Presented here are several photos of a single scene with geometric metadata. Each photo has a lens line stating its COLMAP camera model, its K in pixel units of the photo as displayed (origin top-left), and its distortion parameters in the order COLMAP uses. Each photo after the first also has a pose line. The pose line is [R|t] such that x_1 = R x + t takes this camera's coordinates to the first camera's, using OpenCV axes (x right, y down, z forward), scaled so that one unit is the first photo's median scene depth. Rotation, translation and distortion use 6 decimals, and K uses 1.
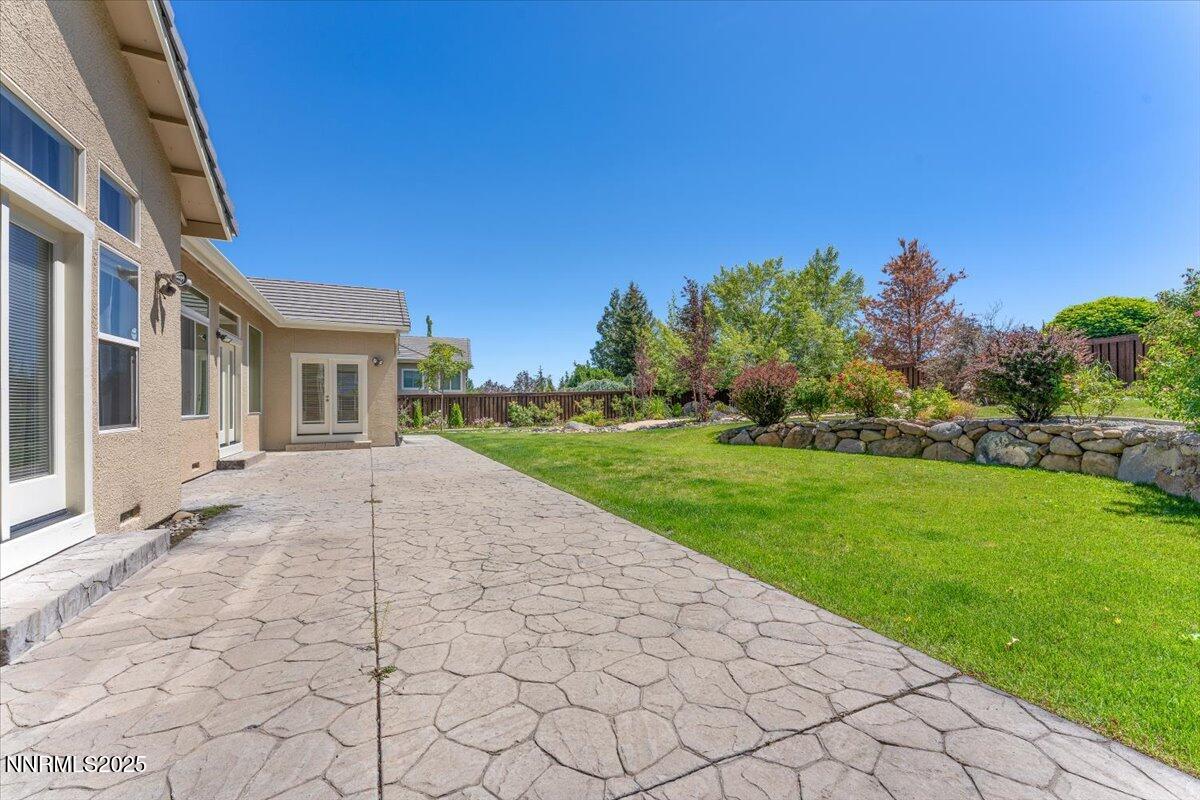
lens RADIAL K [[484.3, 0, 593.5], [0, 484.3, 406.3], [0, 0, 1]] dist [0.001071, -0.000356]
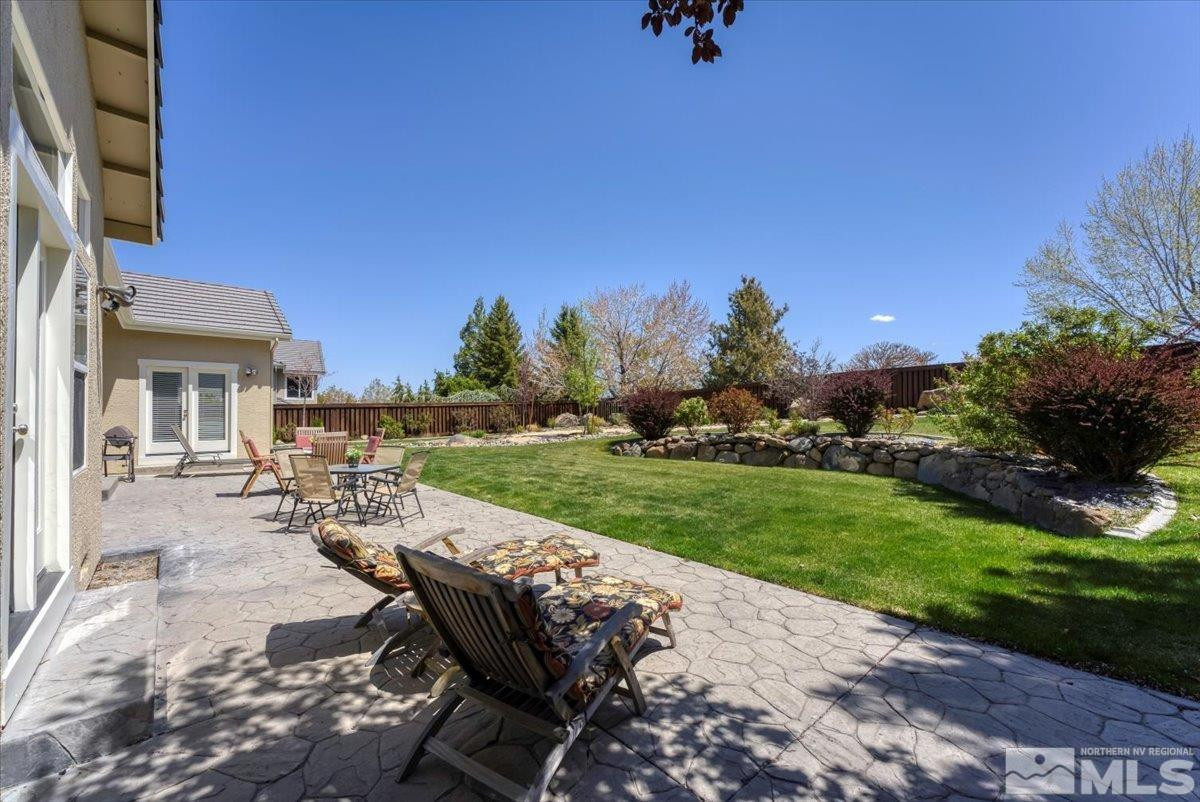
lens RADIAL K [[484.3, 0, 584.0], [0, 484.3, 406.6], [0, 0, 1]] dist [0.001071, -0.000356]
pose [[0.958157, 0.008170, 0.286128, -0.121464], [-0.004276, 0.999890, -0.014233, -0.019372], [-0.286213, 0.012414, 0.958086, -0.027982]]
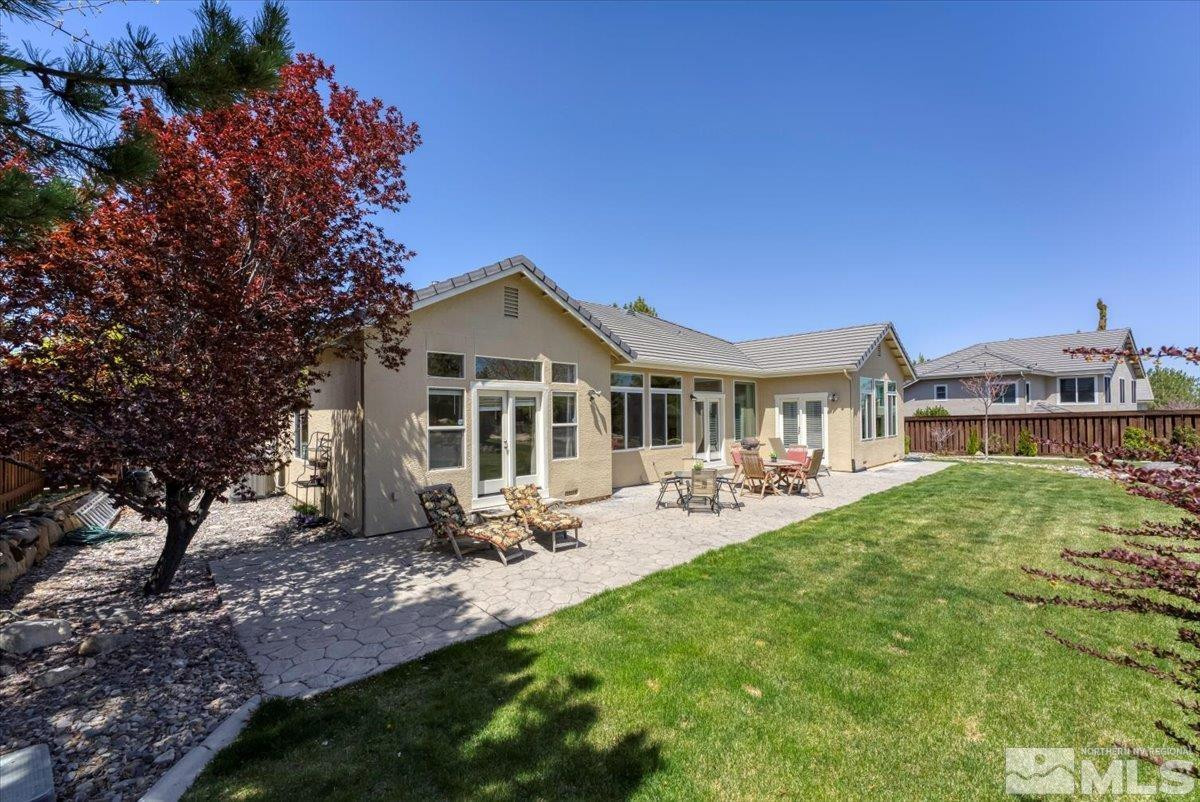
lens RADIAL K [[484.3, 0, 607.2], [0, 484.3, 409.6], [0, 0, 1]] dist [0.001071, -0.000356]
pose [[0.311771, -0.012471, -0.950076, 0.519062], [0.011257, 0.999892, -0.009430, -0.063513], [0.950091, -0.007755, 0.311878, 0.138078]]
